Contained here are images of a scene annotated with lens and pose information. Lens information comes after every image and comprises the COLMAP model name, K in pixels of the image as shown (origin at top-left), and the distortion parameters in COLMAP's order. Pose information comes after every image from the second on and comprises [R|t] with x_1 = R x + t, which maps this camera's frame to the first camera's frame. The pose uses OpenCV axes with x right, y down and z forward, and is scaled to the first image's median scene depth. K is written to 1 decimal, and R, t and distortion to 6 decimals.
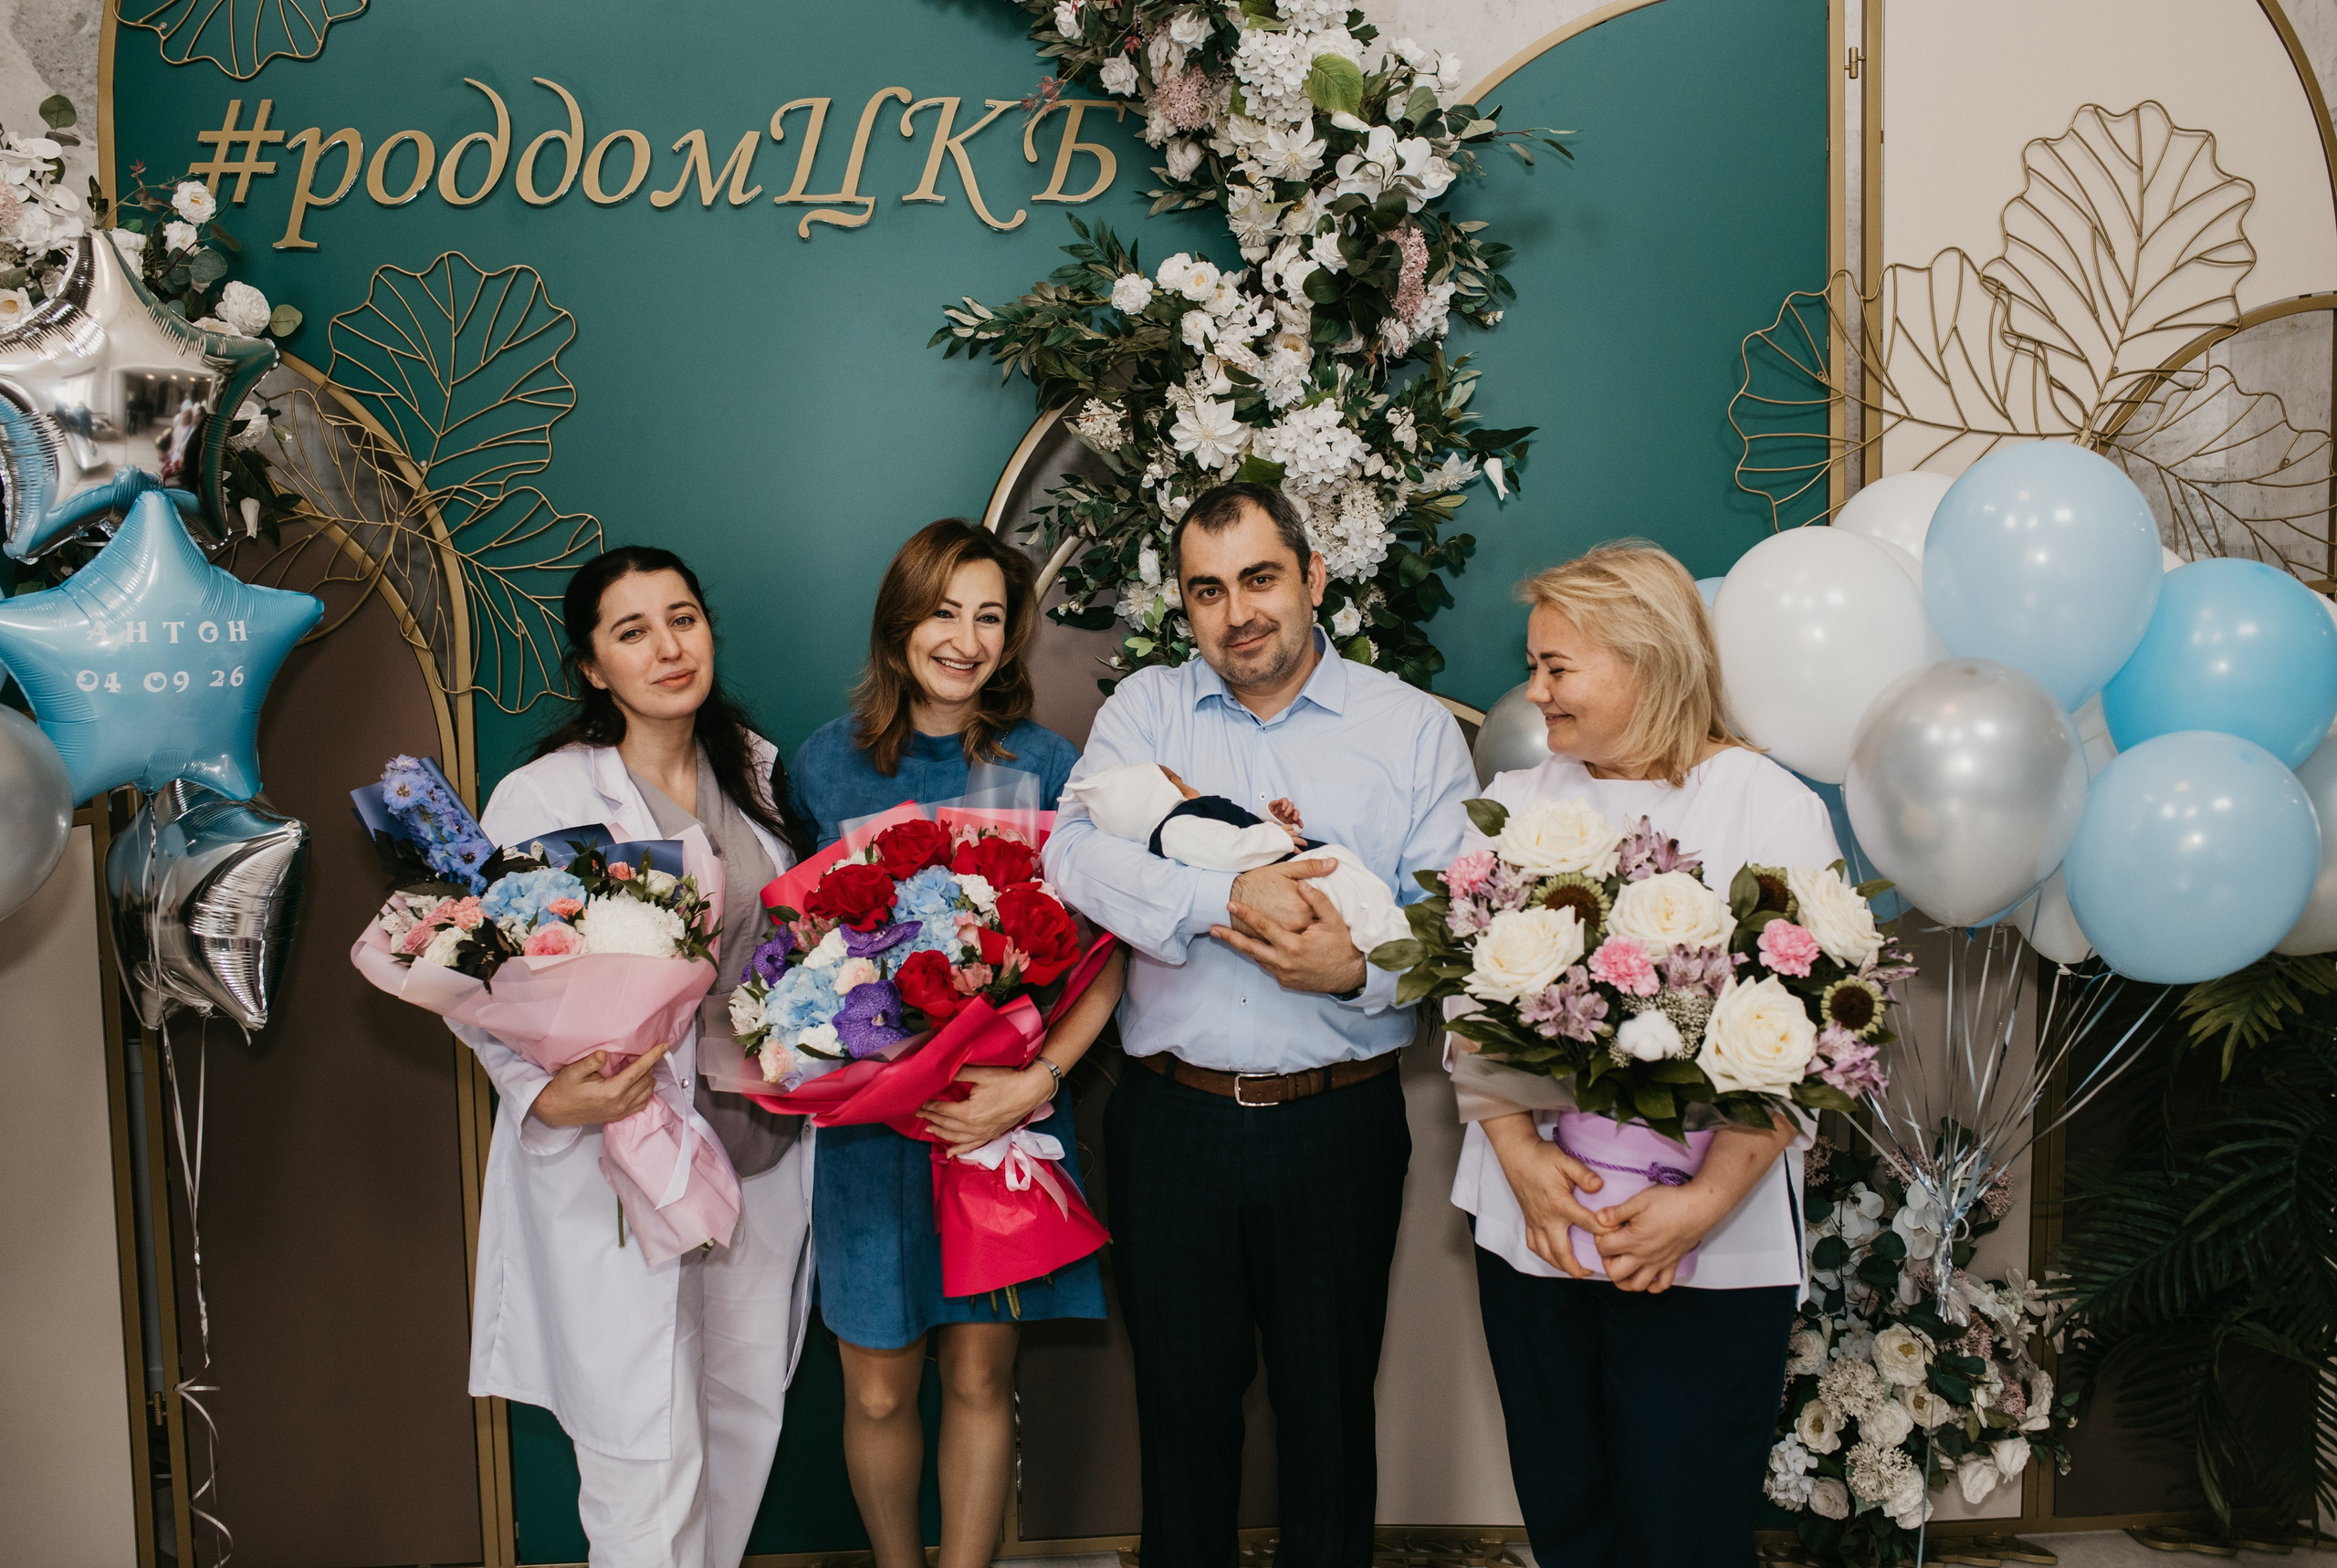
lens RADIAL K [[2272.6, 0, 1168.5], [0, 2272.6, 784.0], [0, 0, 1]] dist [-0.103838, 0.107144]
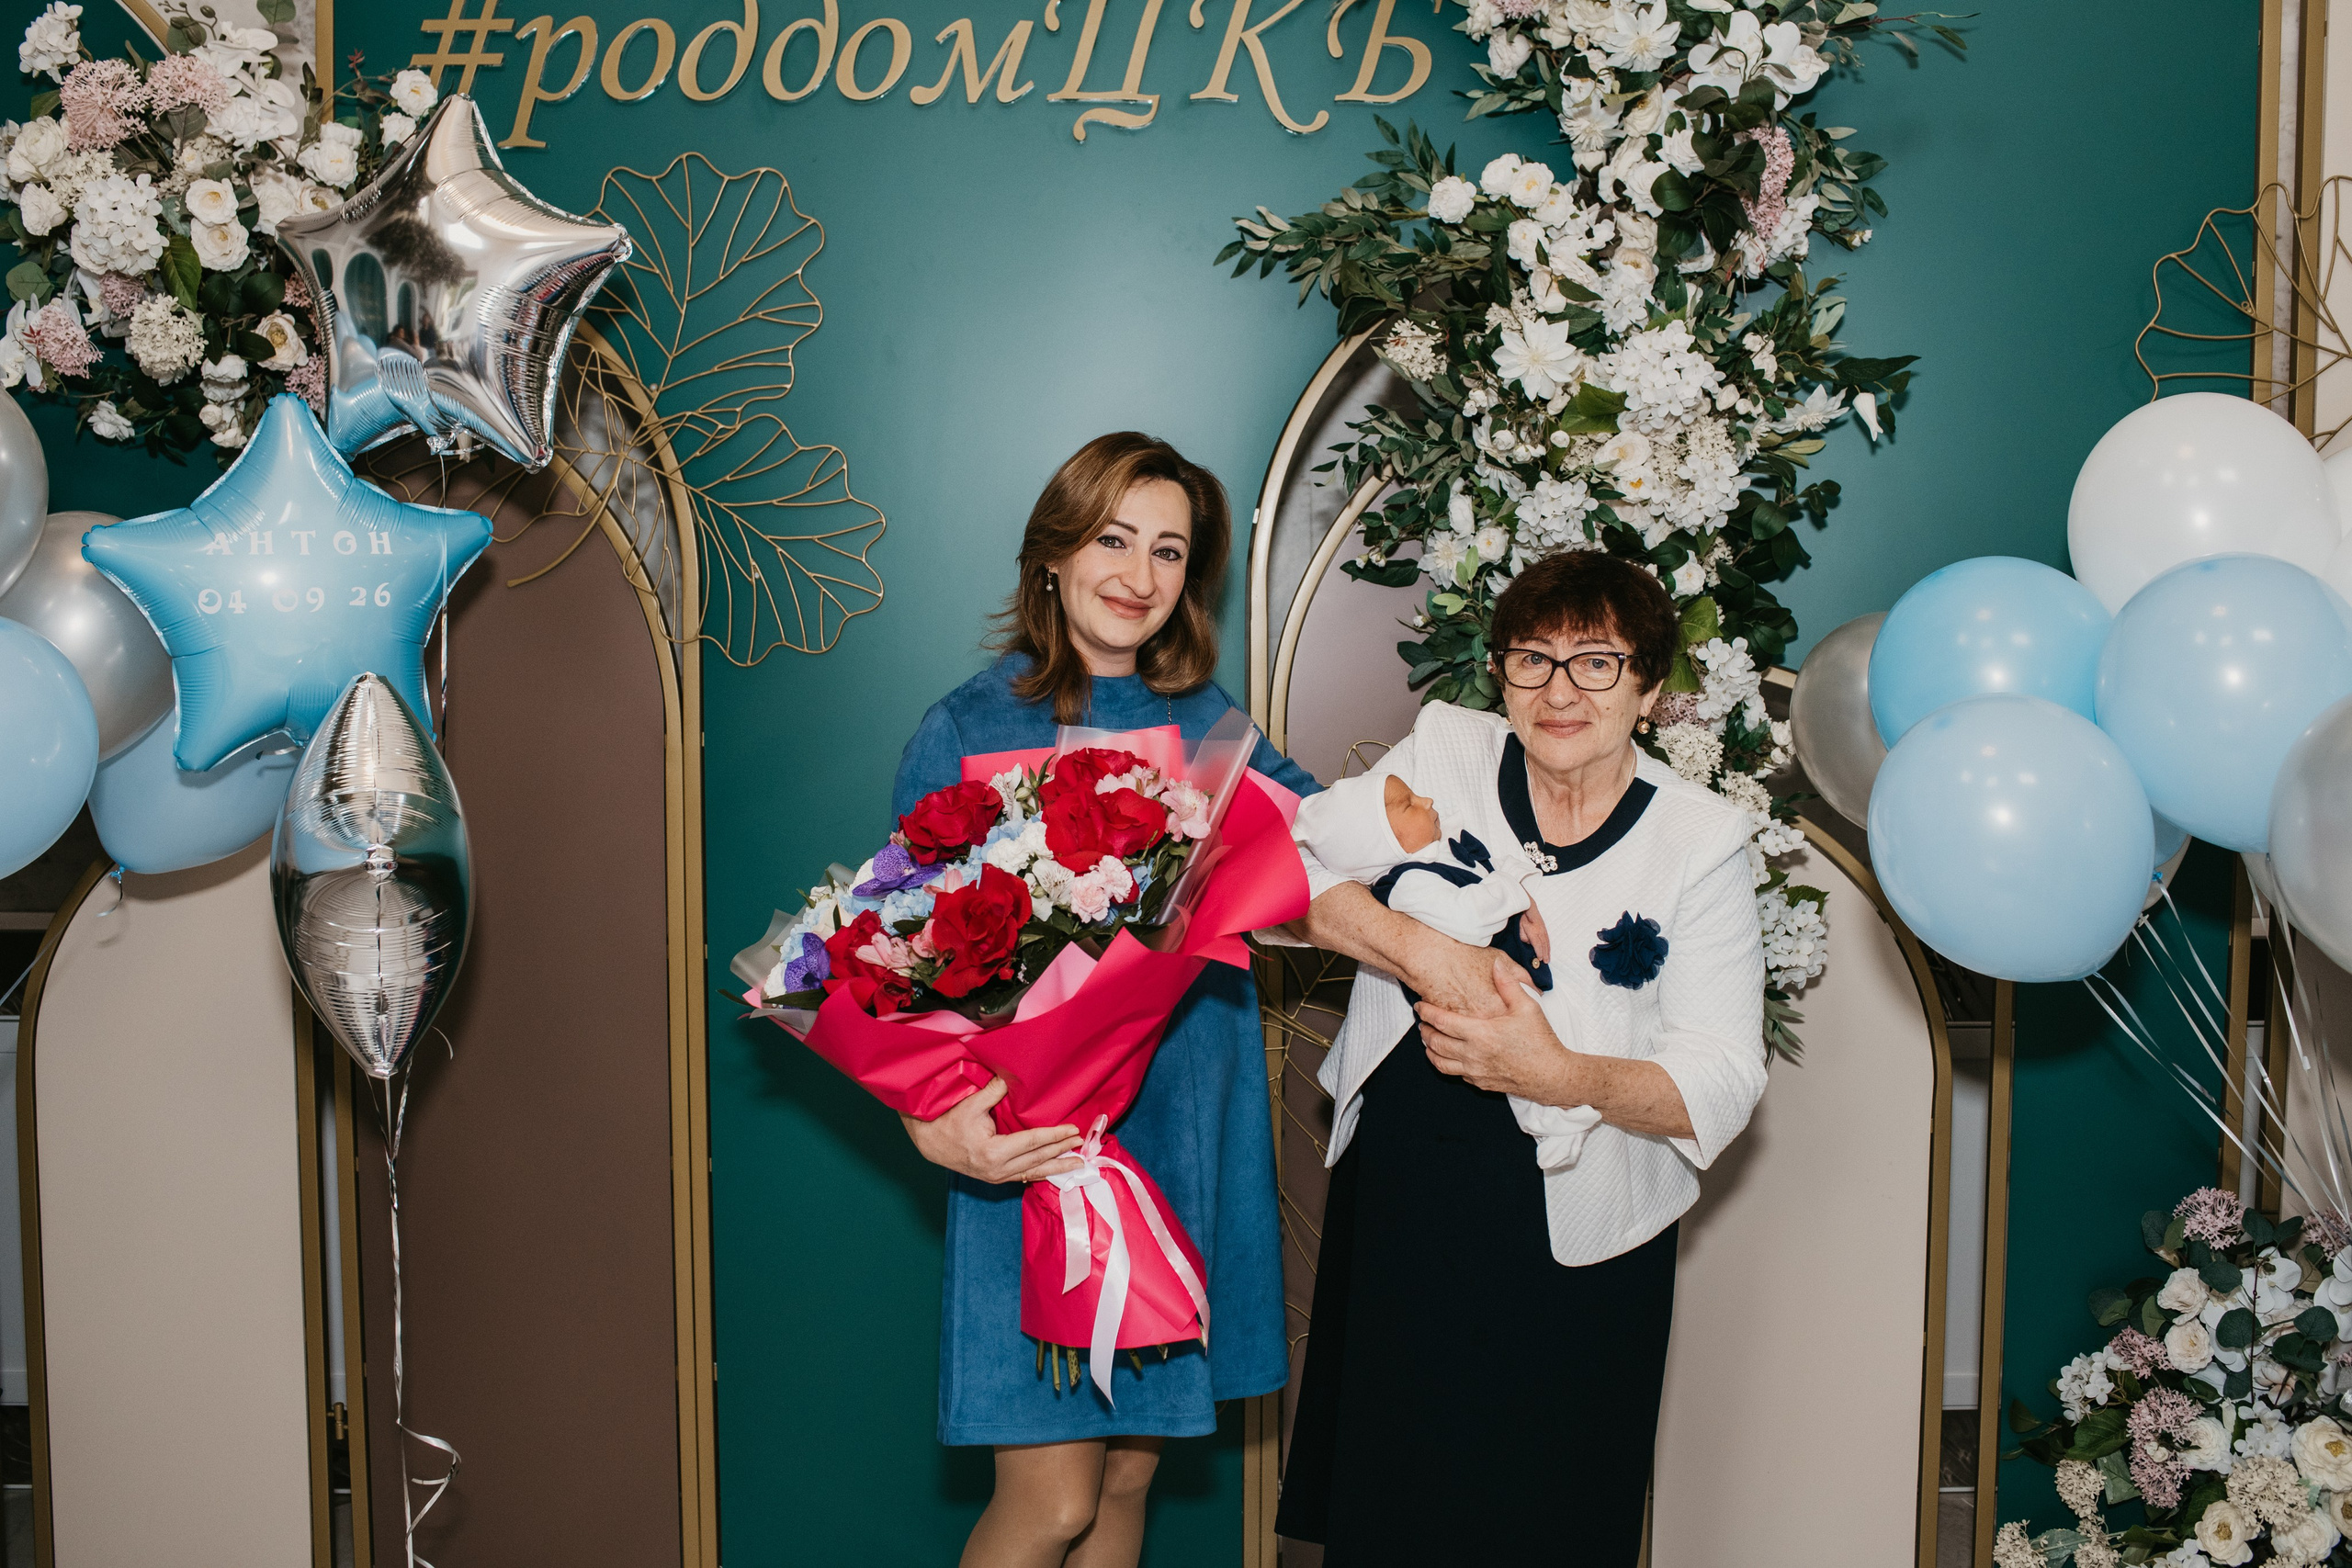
lens RADIAL K [[2287.2, 0, 1176.0], [0, 2287.2, 784.0], [0, 0, 1]] dist [-0.103838, 0.107144]
pose [[0.995574, 0.024111, -0.090838, -0.036625], [-0.025319, 0.999605, -0.012161, 0.022901], [0.090509, 0.014407, 0.995791, 0.114846]]
